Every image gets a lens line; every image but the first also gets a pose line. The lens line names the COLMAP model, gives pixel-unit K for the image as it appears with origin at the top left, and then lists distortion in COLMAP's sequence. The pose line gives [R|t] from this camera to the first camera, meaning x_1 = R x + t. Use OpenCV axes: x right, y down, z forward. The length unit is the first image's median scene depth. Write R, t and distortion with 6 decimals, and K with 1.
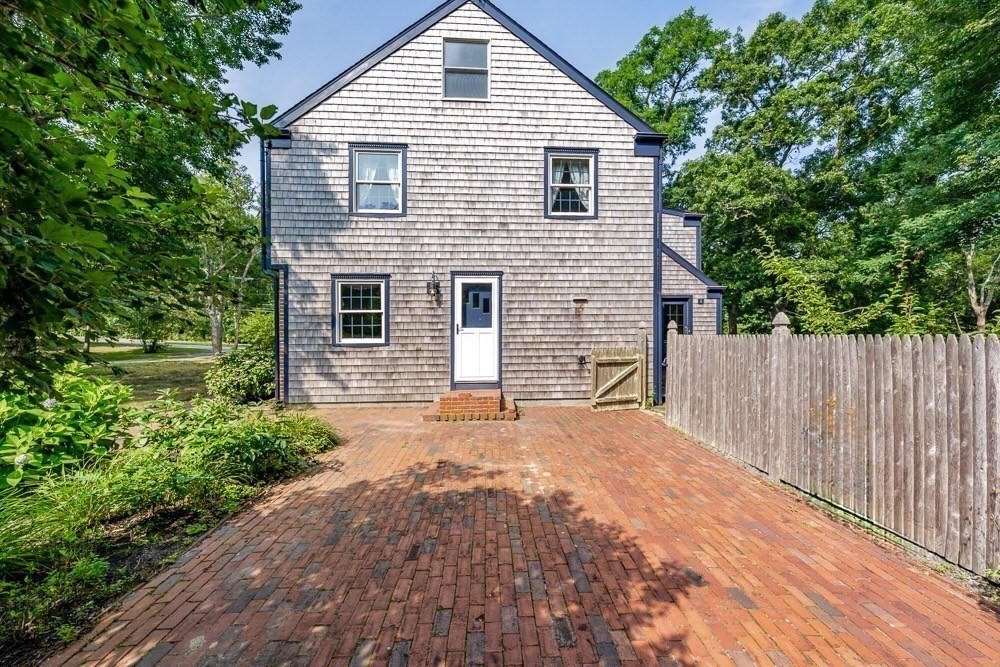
lens RADIAL K [[347.0, 0, 504.6], [0, 347.0, 330.9], [0, 0, 1]] dist [-0.000408, -0.000022]
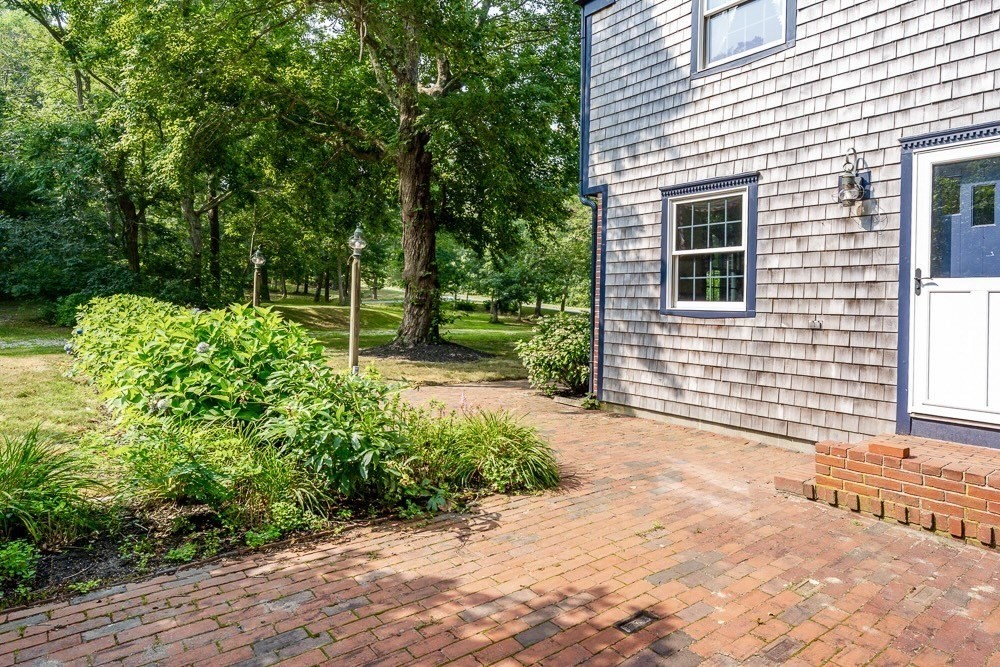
lens RADIAL K [[559.4, 0, 505.9], [0, 559.4, 289.2], [0, 0, 1]] dist [0.000612, 0.000158]
pose [[0.599798, -0.000371, -0.800151, 0.092626], [-0.017774, 0.999747, -0.013788, 0.020664], [0.799954, 0.022492, 0.599639, 0.236772]]
